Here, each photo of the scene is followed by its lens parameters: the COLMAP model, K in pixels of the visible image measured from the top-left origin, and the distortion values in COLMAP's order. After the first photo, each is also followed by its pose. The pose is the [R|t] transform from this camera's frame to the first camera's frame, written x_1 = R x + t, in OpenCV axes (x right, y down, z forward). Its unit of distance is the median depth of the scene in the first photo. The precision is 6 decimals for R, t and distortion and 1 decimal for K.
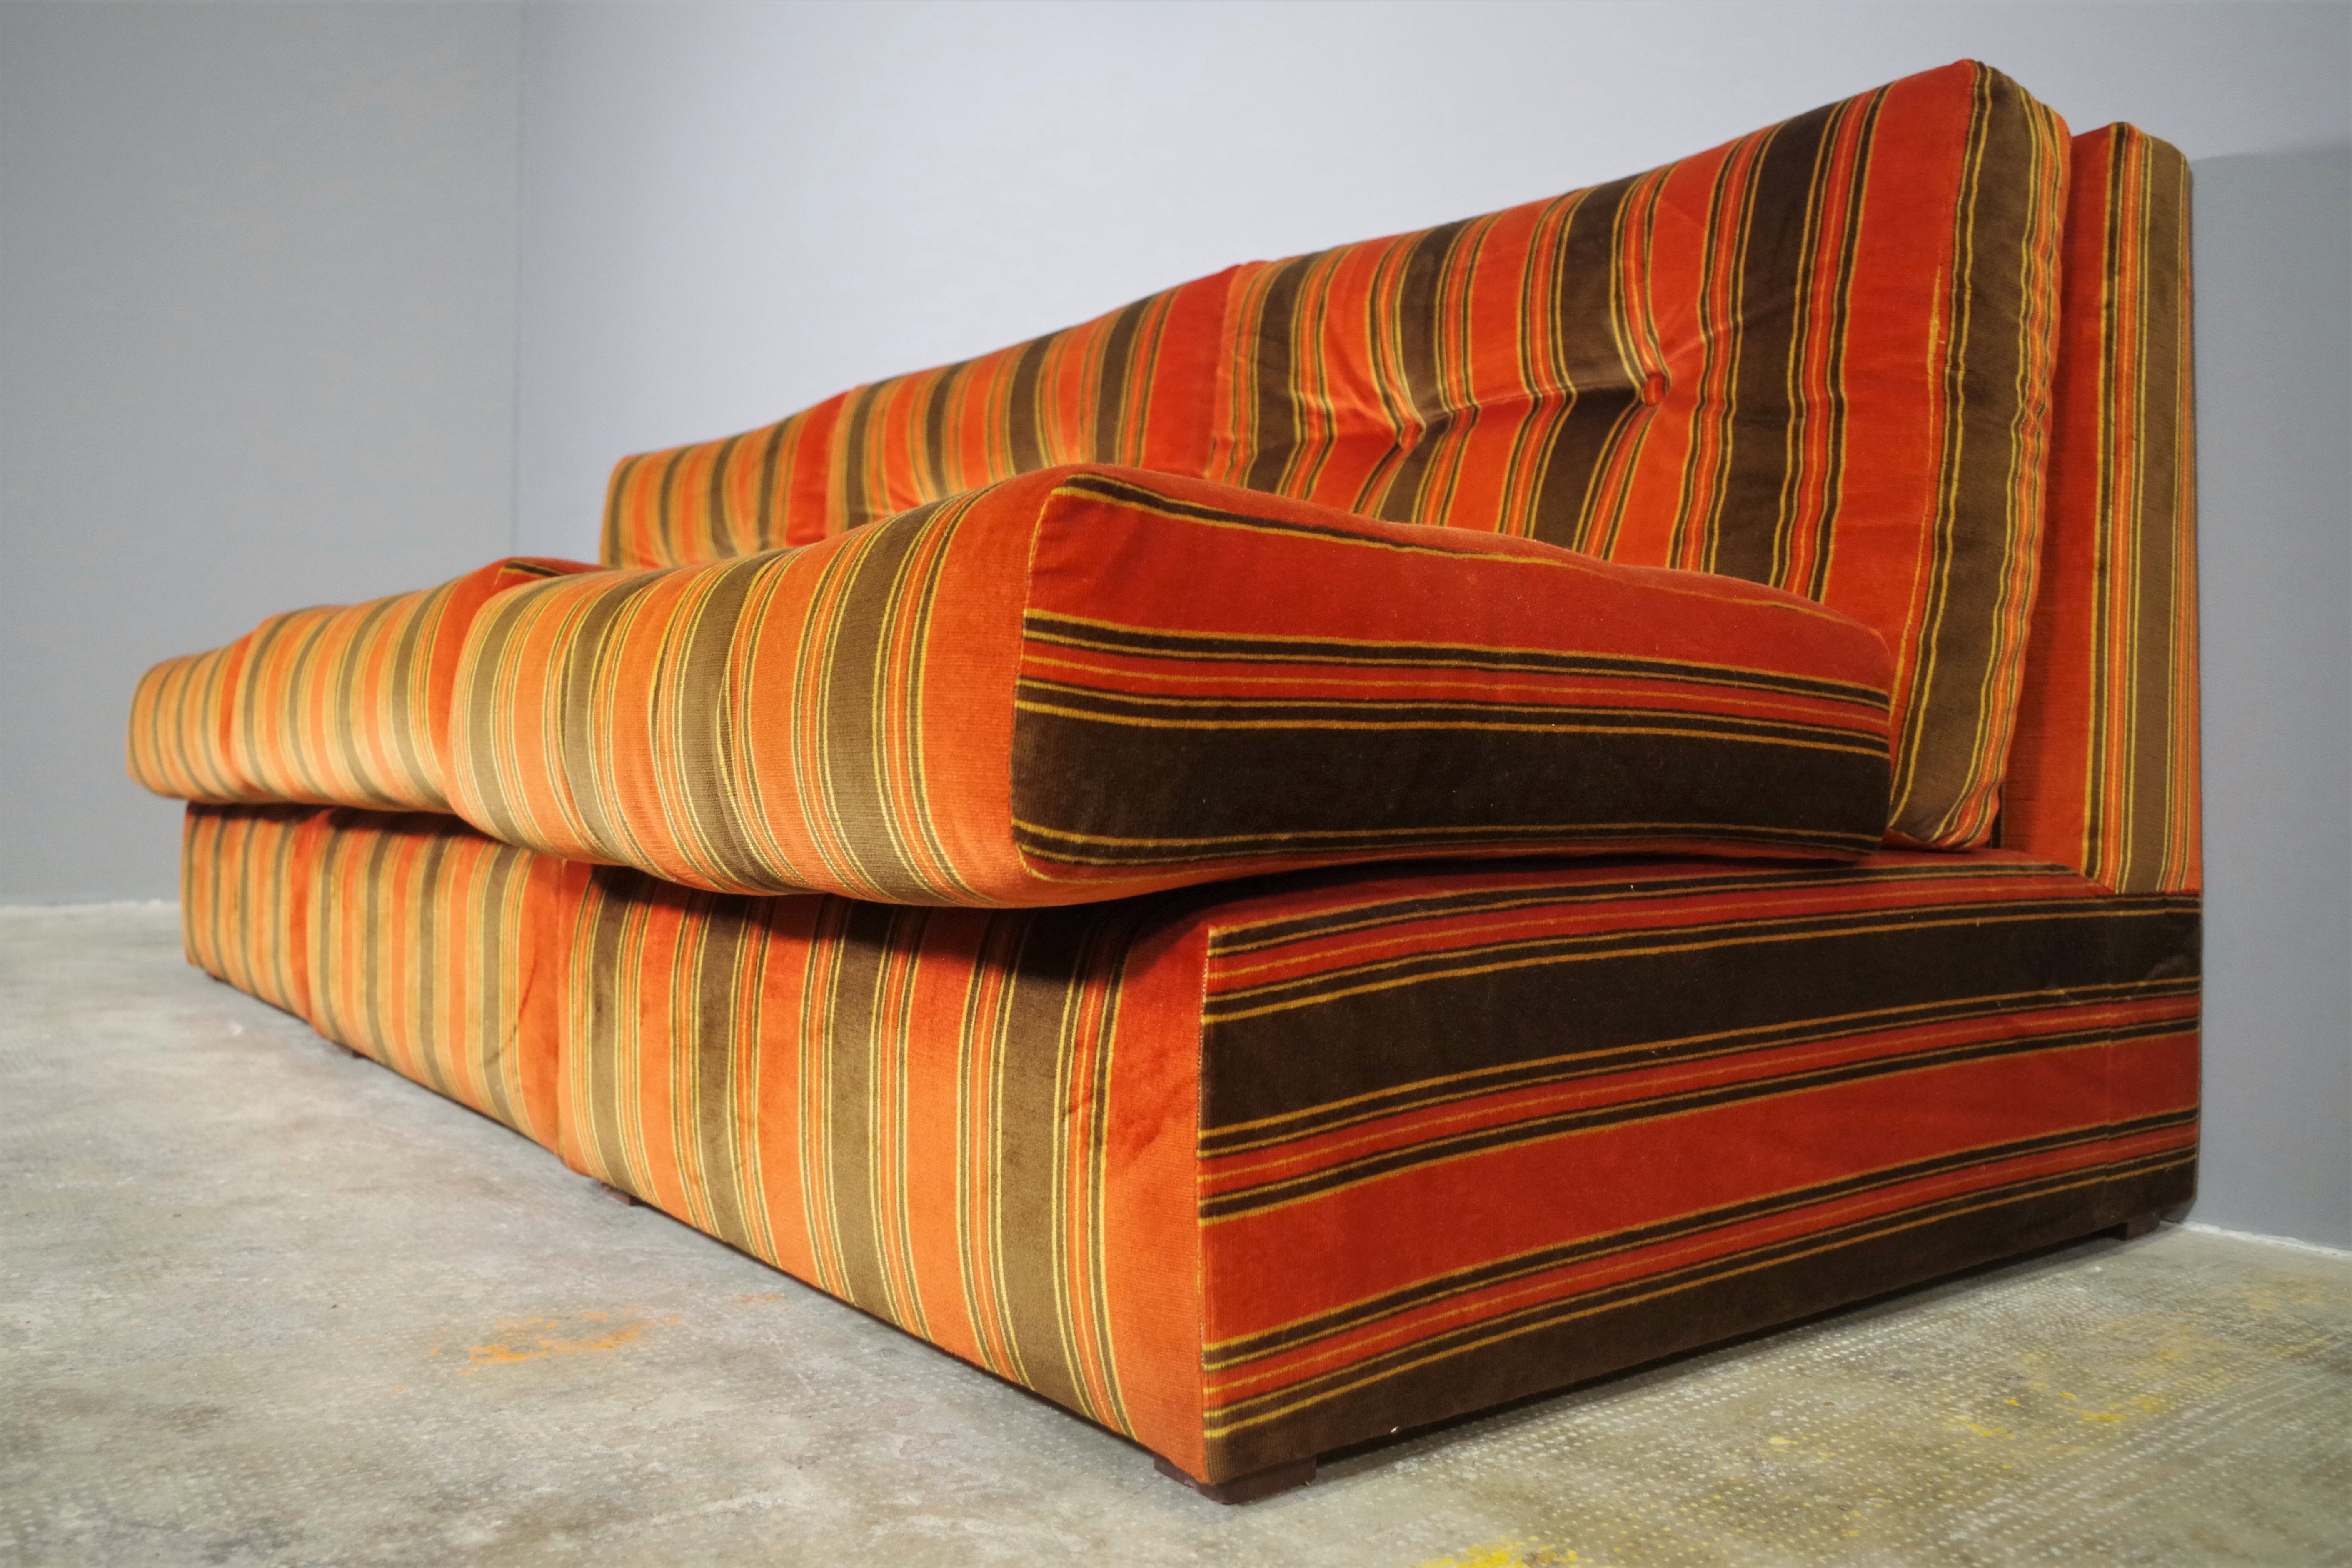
lens RADIAL K [[1929.7, 0, 1107.8], [0, 1929.7, 781.9], [0, 0, 1]] dist [-0.089186, 0.030184]
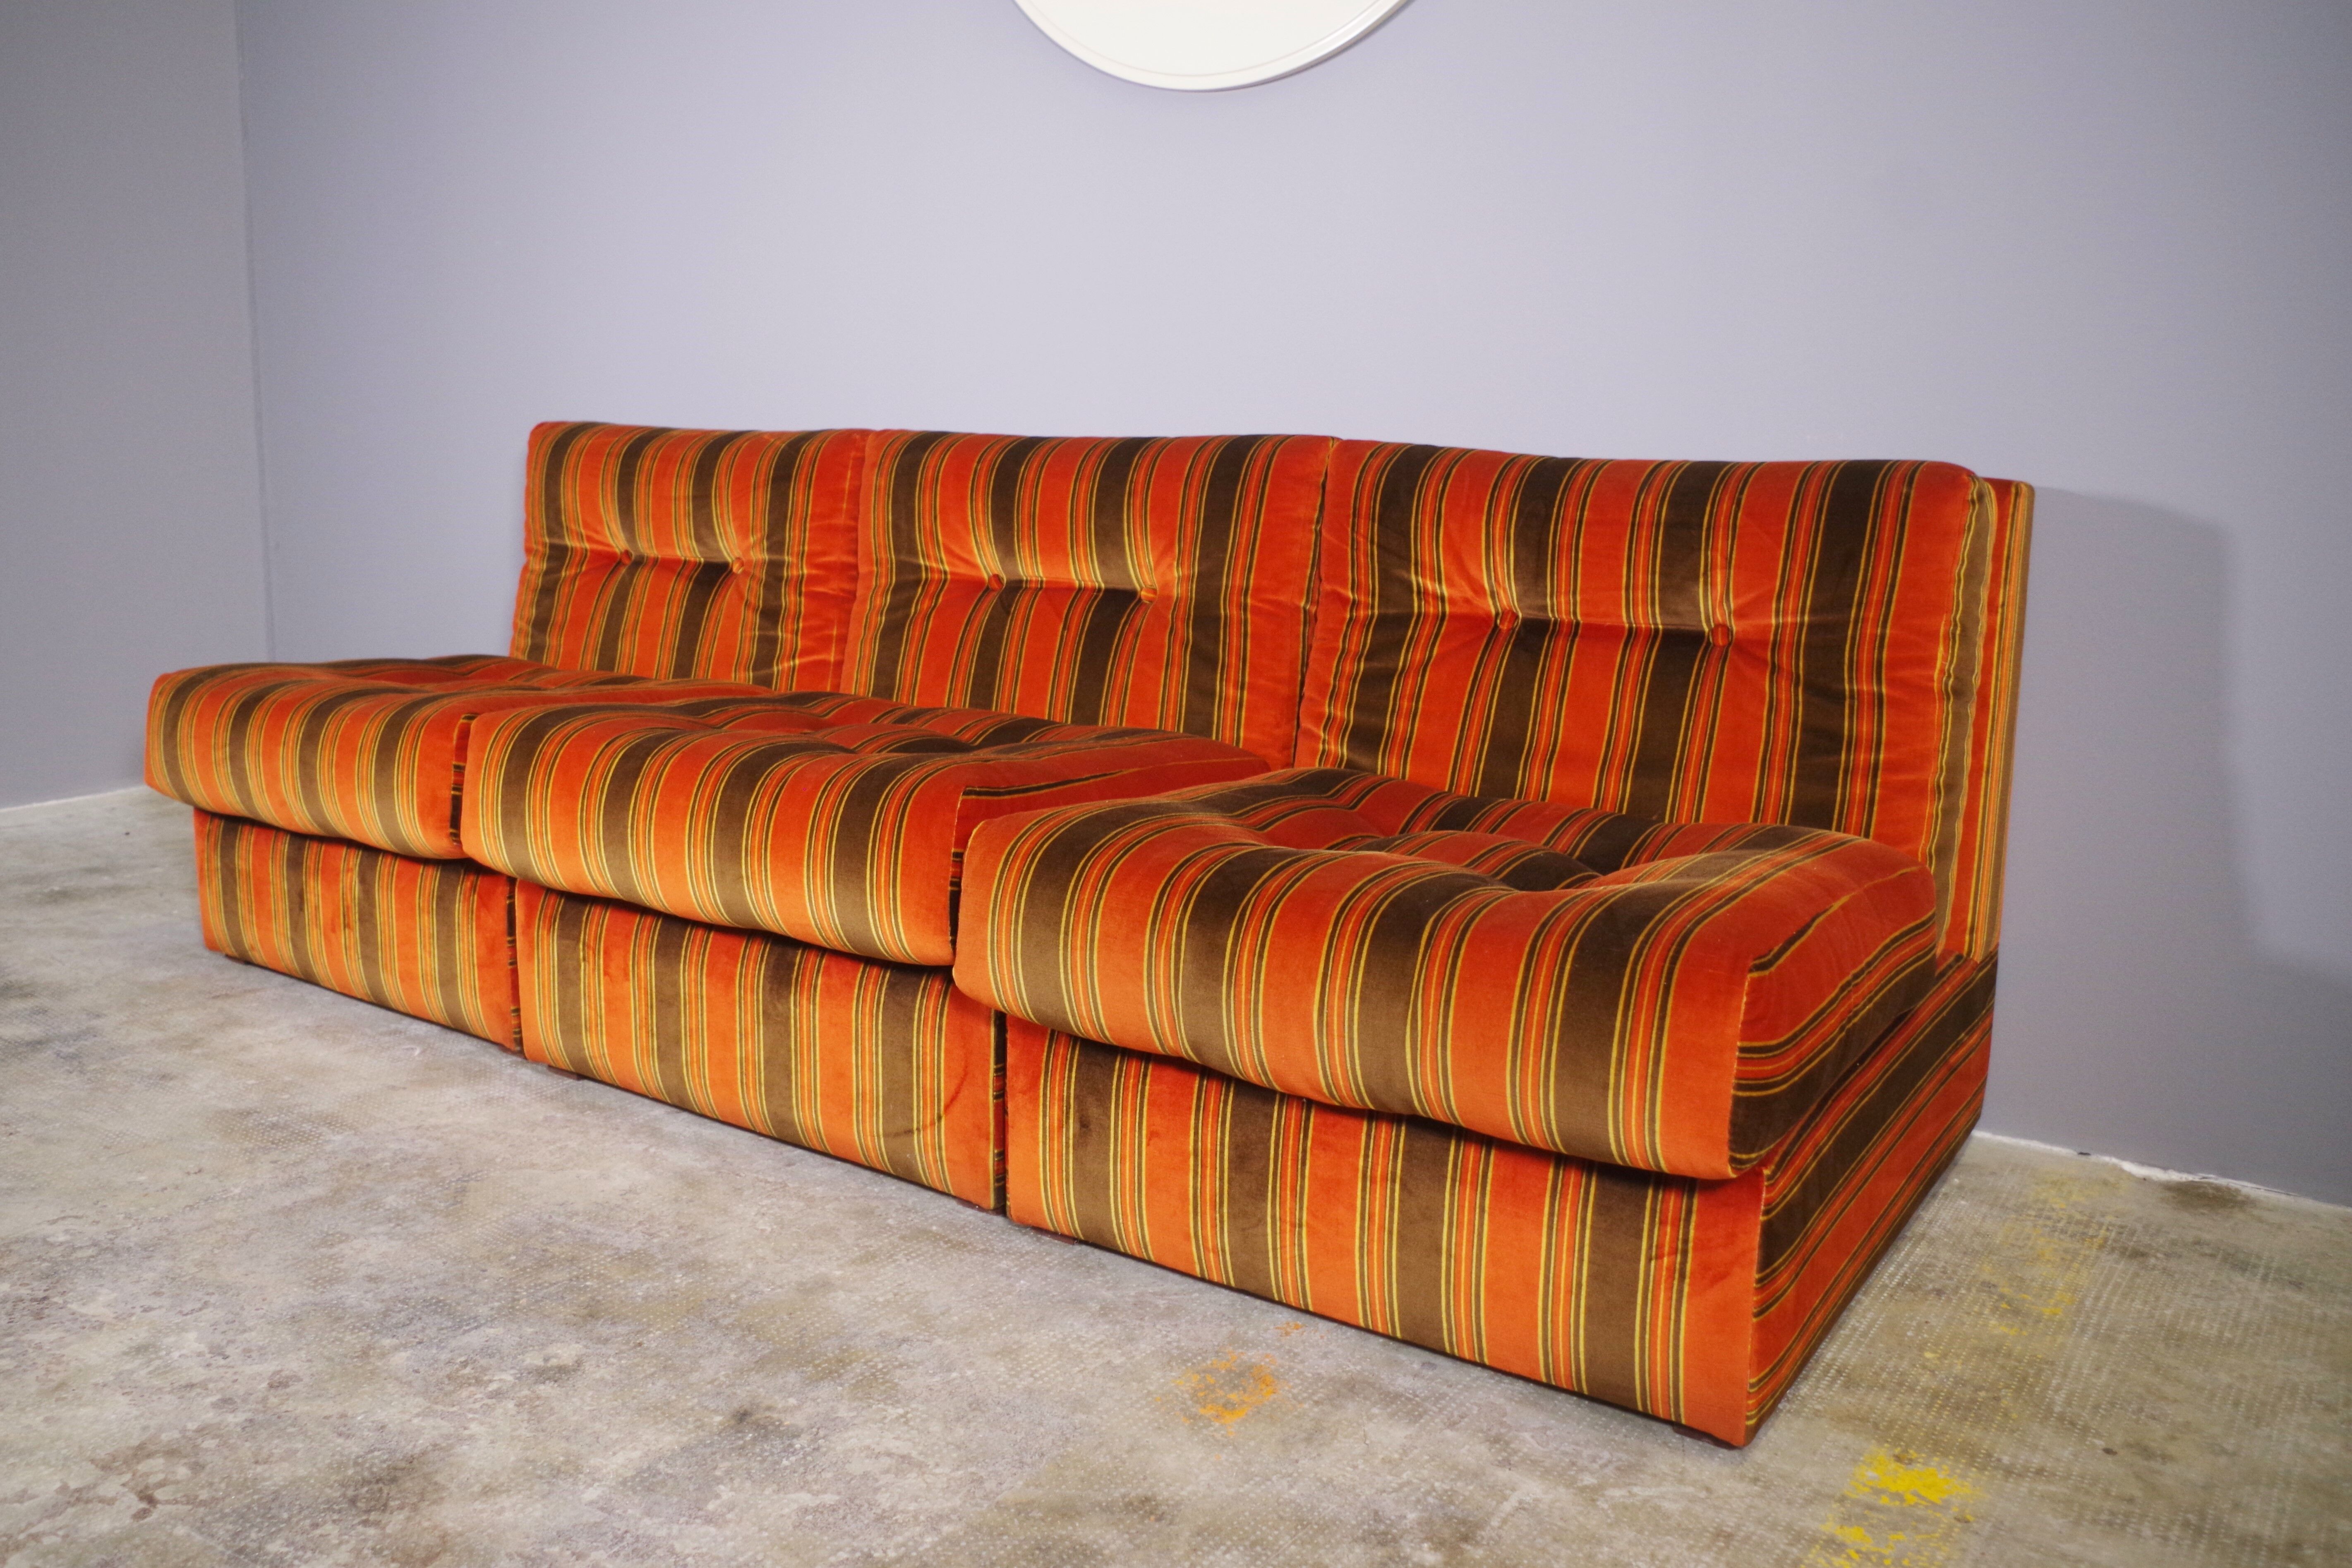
lens RADIAL K [[1929.7, 0, 1100.5], [0, 1929.7, 758.7], [0, 0, 1]] dist [-0.089186, 0.030184]
pose [[0.946965, -0.054438, 0.316691, -0.799997], [-0.001473, 0.984800, 0.173687, -0.454263], [-0.321332, -0.164942, 0.932491, -0.312234]]
